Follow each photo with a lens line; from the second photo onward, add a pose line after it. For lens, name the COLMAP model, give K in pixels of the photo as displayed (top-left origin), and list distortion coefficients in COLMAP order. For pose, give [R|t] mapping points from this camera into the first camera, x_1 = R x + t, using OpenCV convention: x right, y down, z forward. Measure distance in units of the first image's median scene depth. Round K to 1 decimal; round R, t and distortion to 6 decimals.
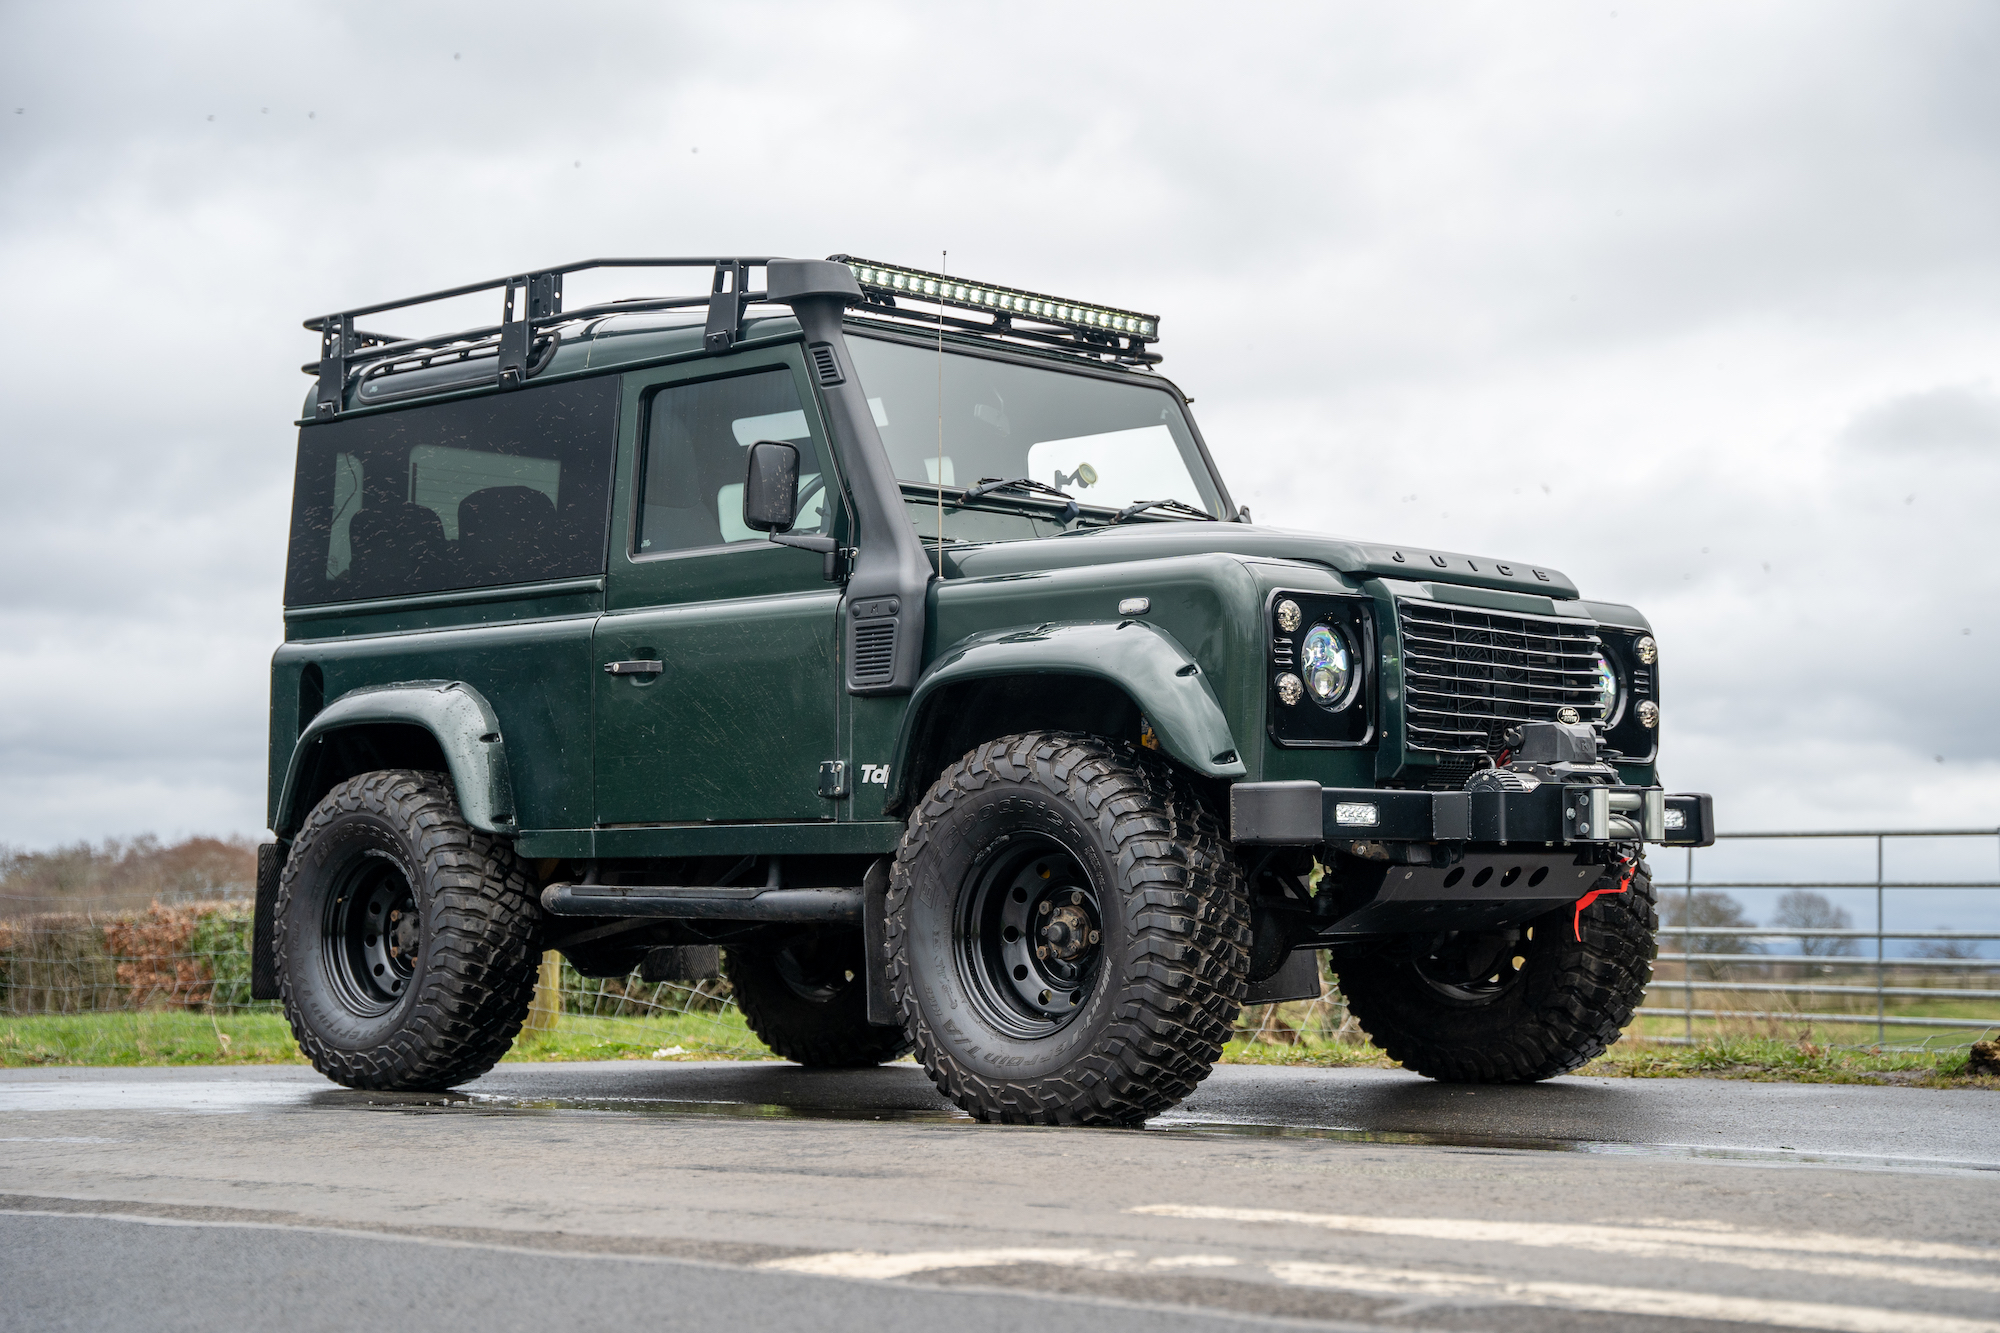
lens RADIAL K [[2976.1, 0, 1000.0], [0, 2976.1, 666.5], [0, 0, 1]] dist [0.050937, 0.452857]
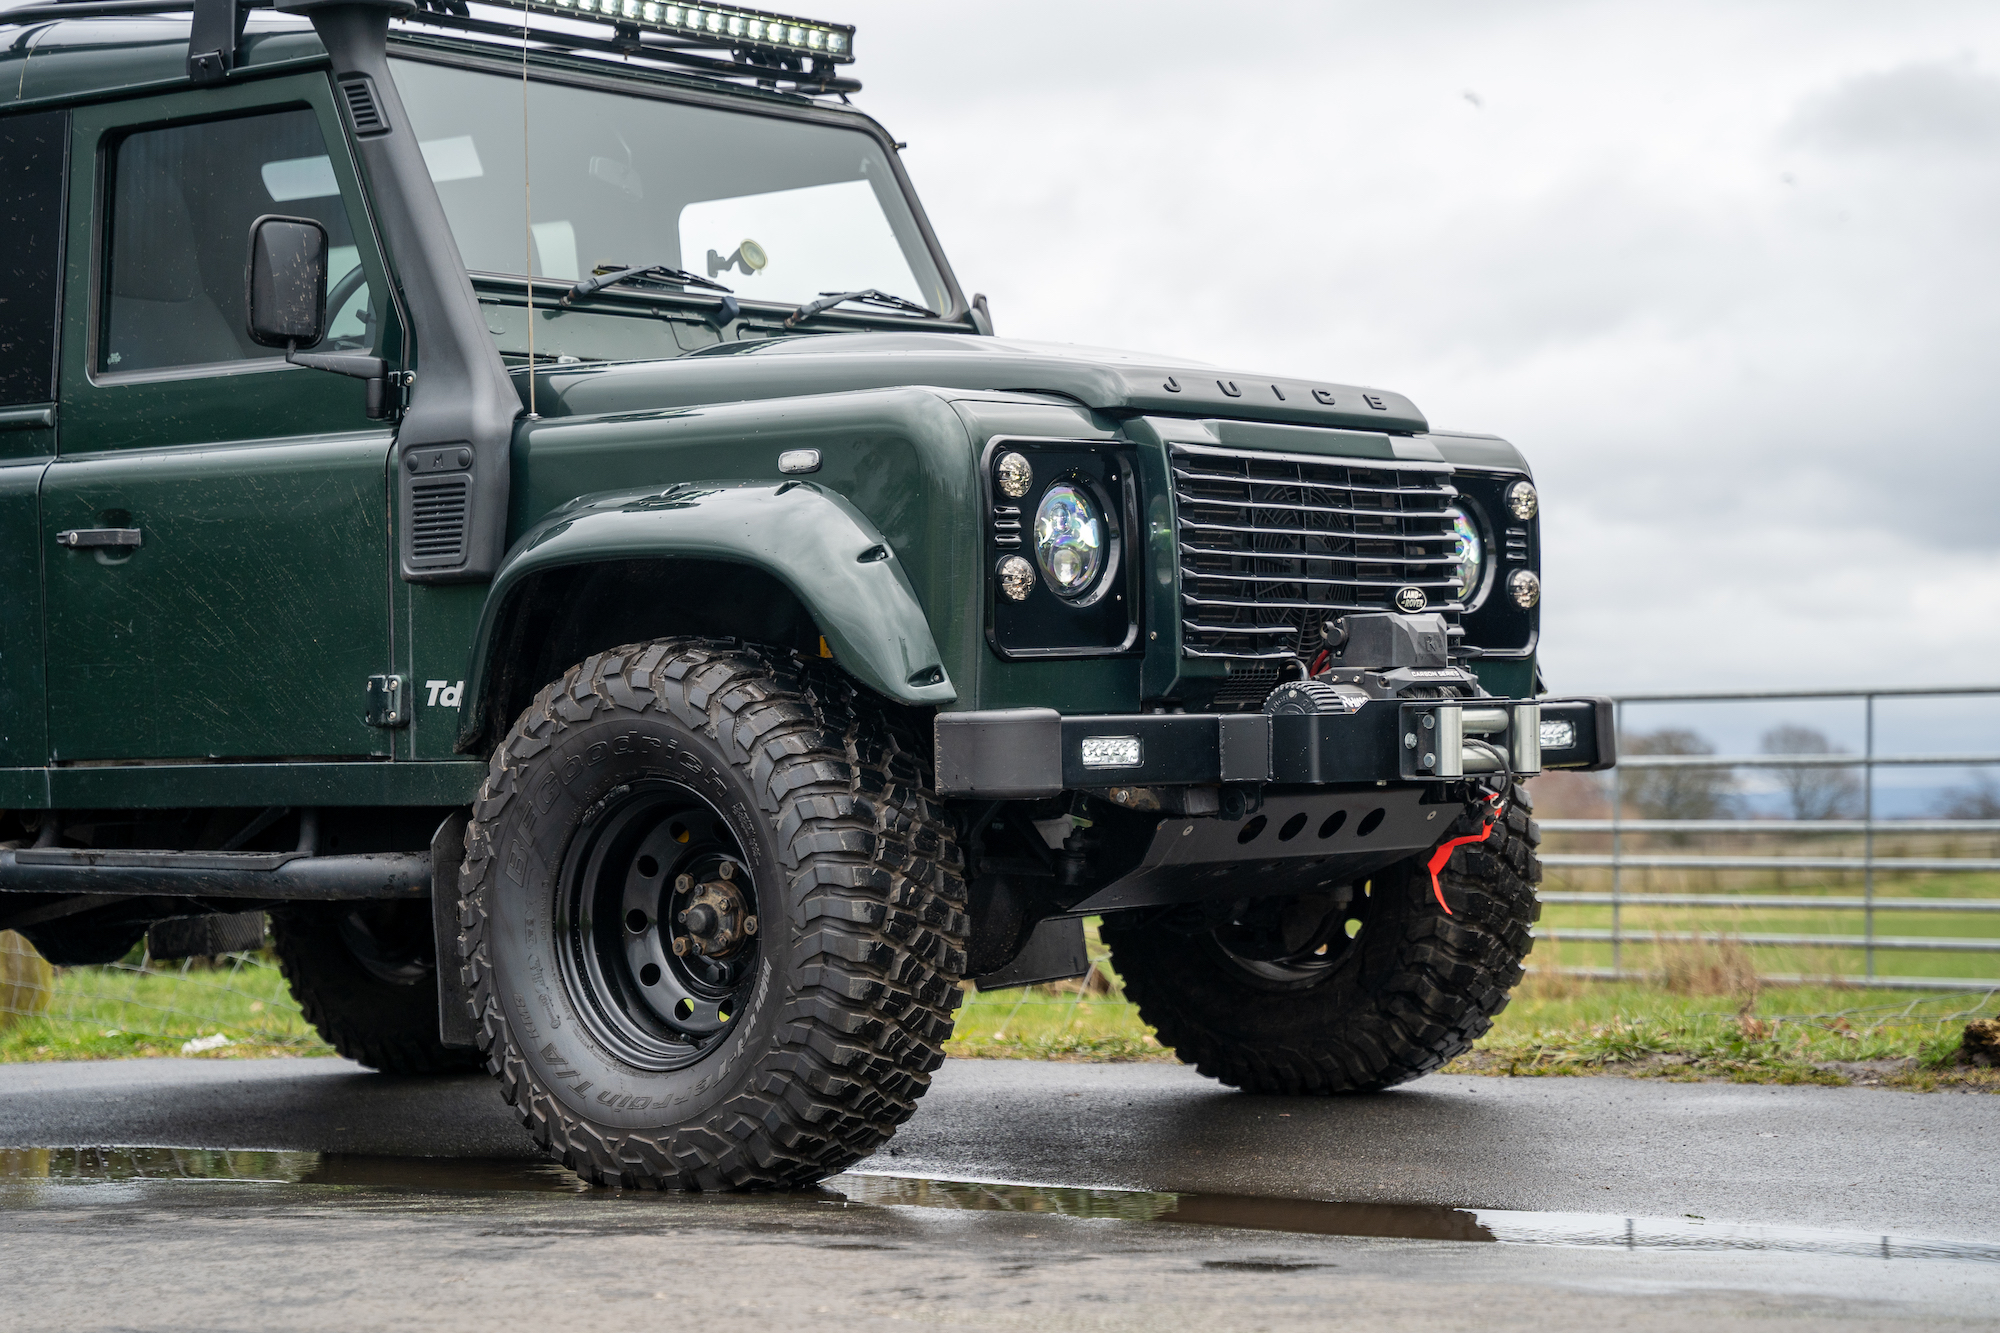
lens RADIAL K [[3974.9, 0, 1010.6], [0, 3974.9, 686.8], [0, 0, 1]] dist [0.246763, 0.279971]
pose [[0.997559, -0.015426, 0.068100, 0.027285], [0.011155, 0.997973, 0.062661, -0.023376], [-0.068929, -0.061749, 0.995709, 0.044648]]
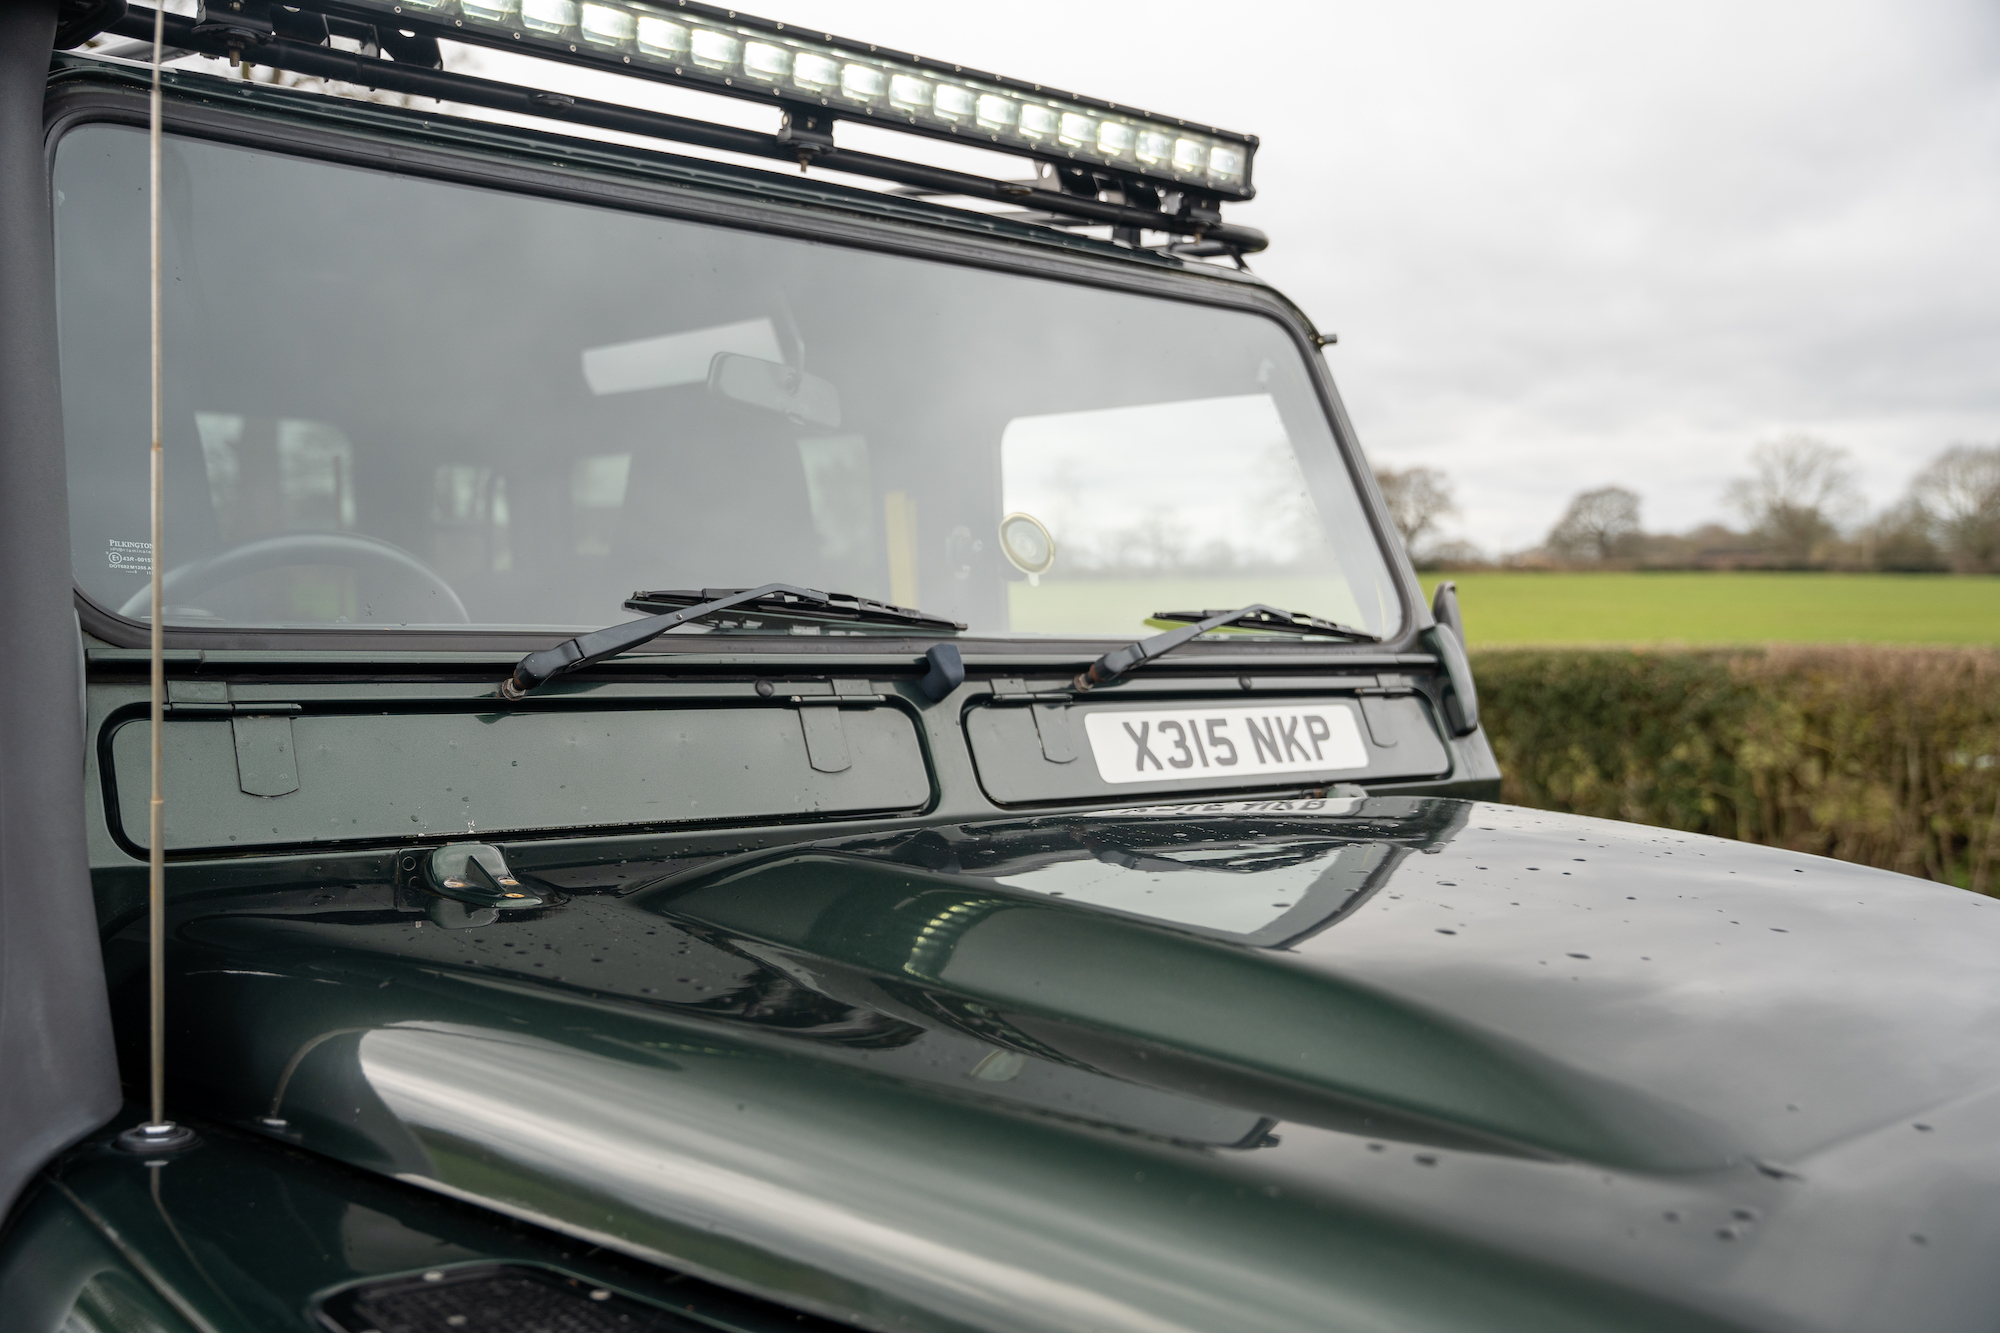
lens RADIAL K [[1980.5, 0, 1002.7], [0, 1980.5, 666.0], [0, 0, 1]] dist [-0.005132, -0.003624]
pose [[0.991114, 0.046782, -0.124516, 0.065886], [-0.033216, 0.993500, 0.108877, -0.086185], [0.128800, -0.103774, 0.986226, 0.843136]]
